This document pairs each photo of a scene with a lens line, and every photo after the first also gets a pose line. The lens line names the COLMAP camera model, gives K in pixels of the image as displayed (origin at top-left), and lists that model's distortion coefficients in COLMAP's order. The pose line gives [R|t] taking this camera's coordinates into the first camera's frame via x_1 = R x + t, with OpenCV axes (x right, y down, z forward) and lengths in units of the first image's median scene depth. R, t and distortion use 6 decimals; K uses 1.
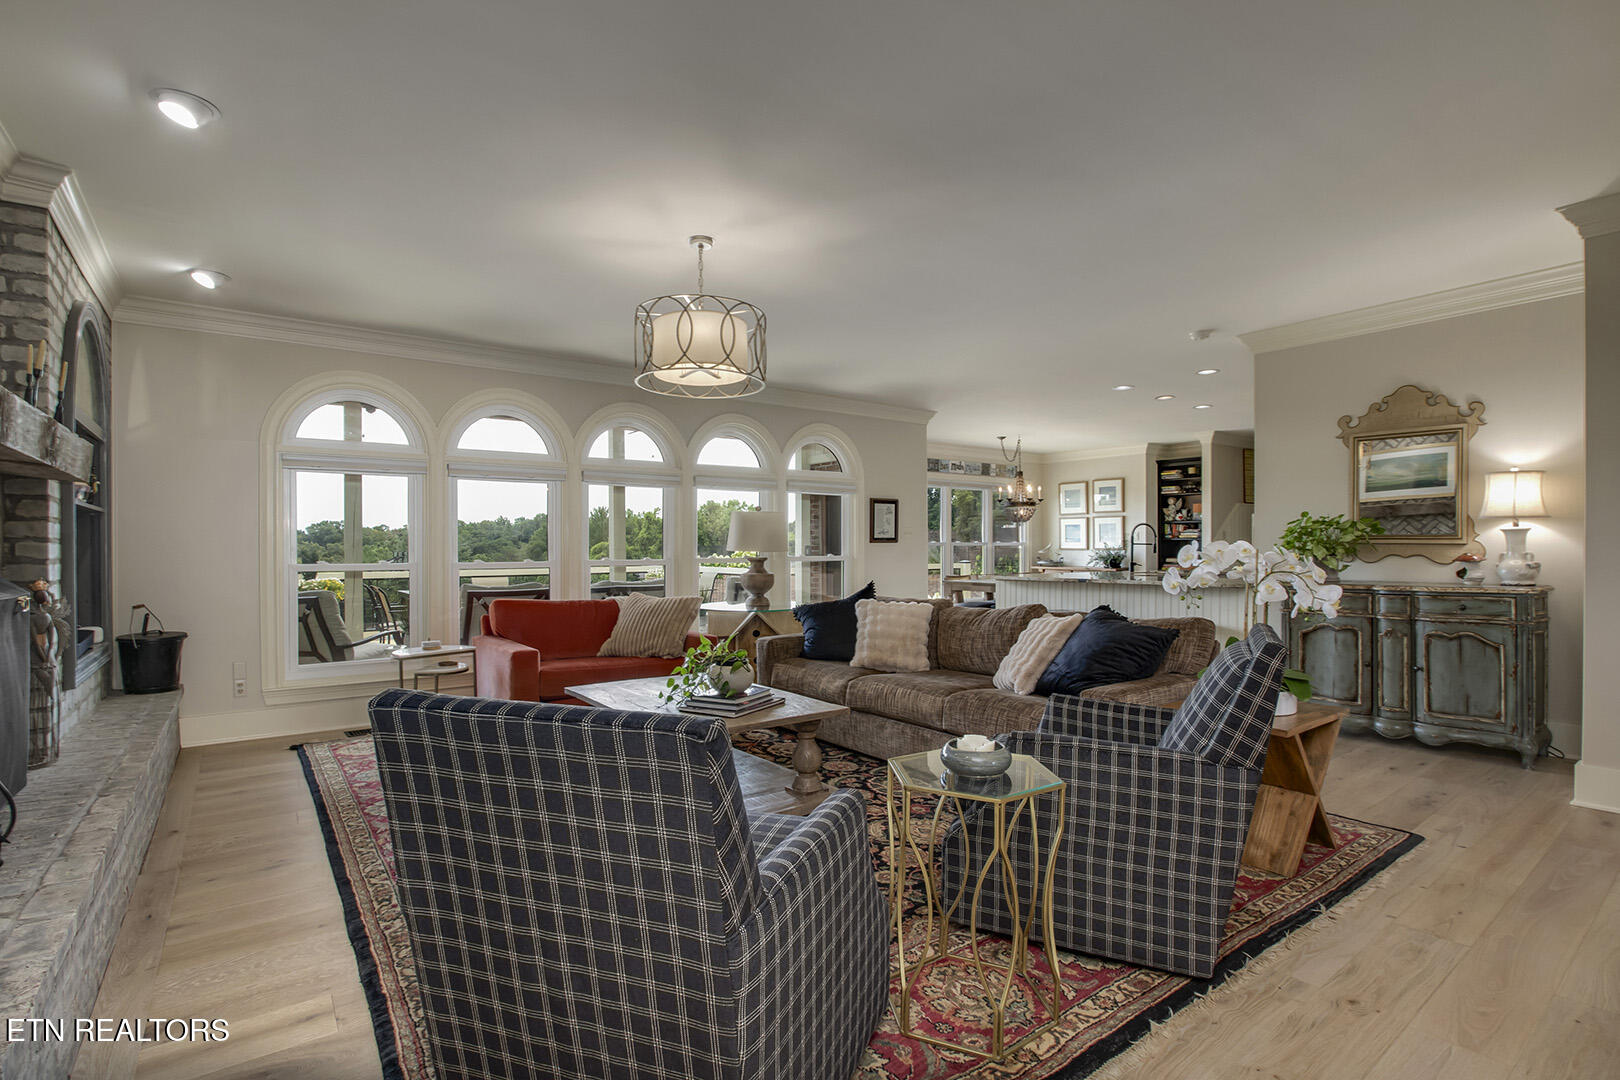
lens RADIAL K [[757.7, 0, 806.5], [0, 757.7, 547.8], [0, 0, 1]] dist [-0.021490, 0.003791]
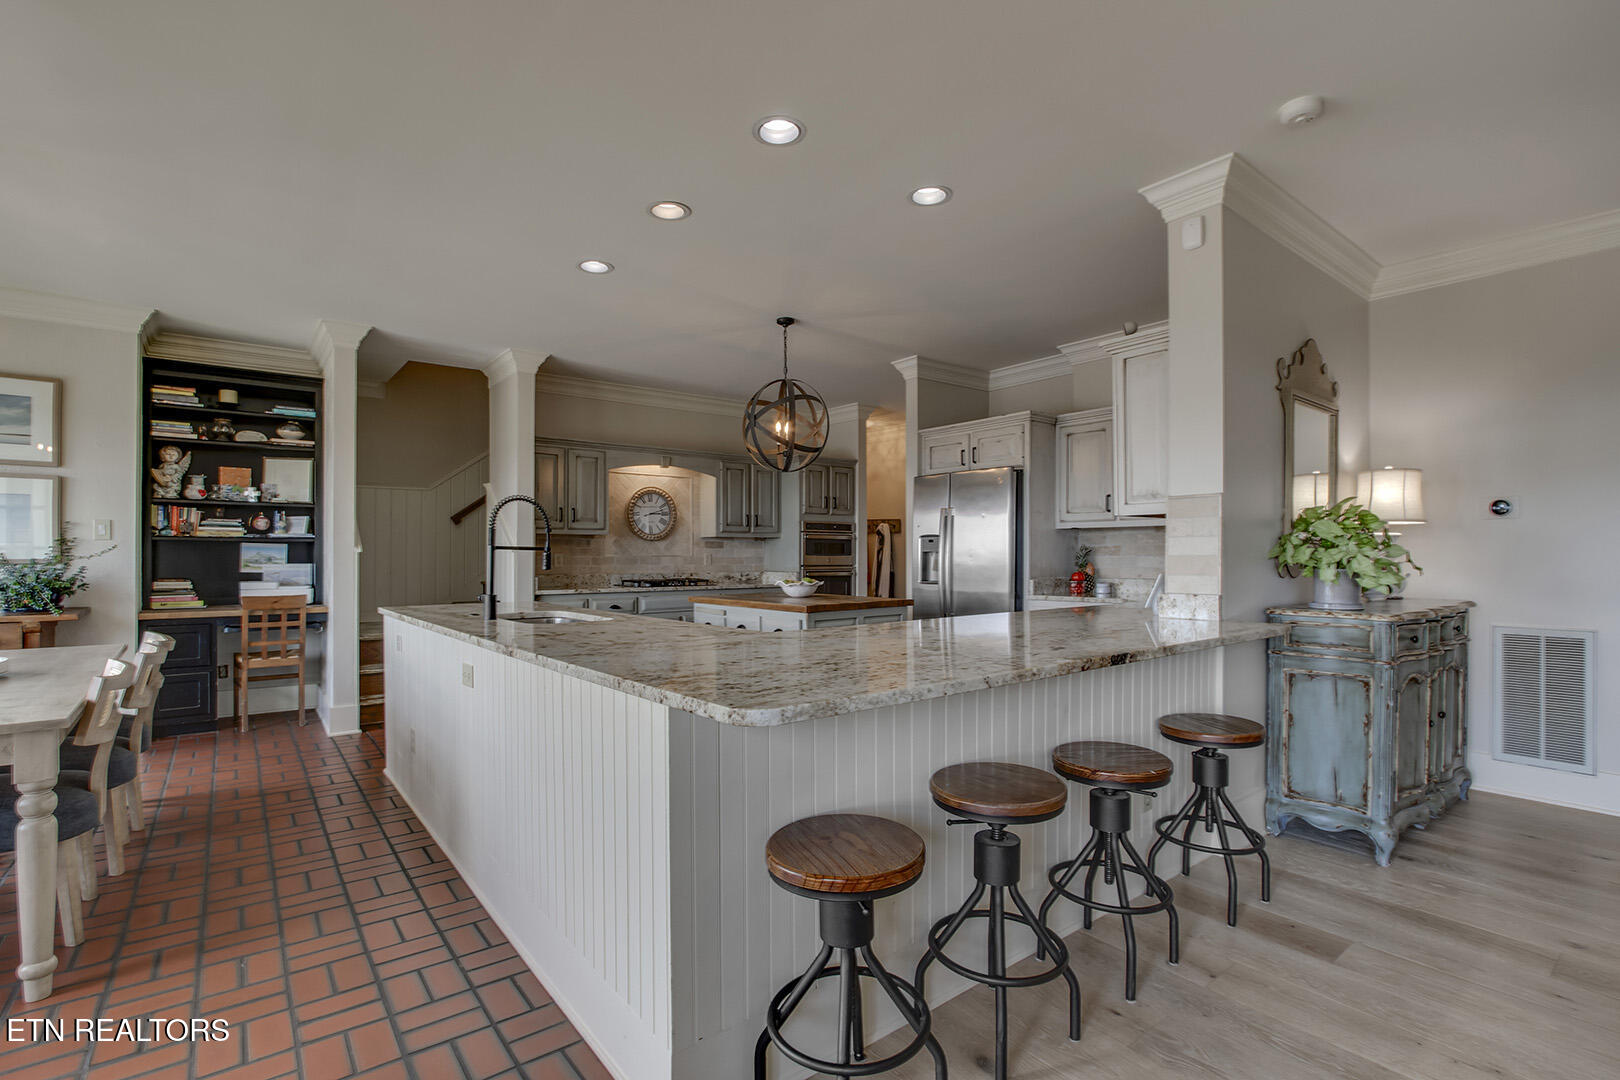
lens RADIAL K [[757.7, 0, 821.2], [0, 757.7, 543.0], [0, 0, 1]] dist [-0.021490, 0.003791]
pose [[-0.044500, 0.012637, 0.998929, 0.017519], [0.001548, 0.999920, -0.012581, -0.002342], [-0.999008, 0.000987, -0.044516, 0.627586]]
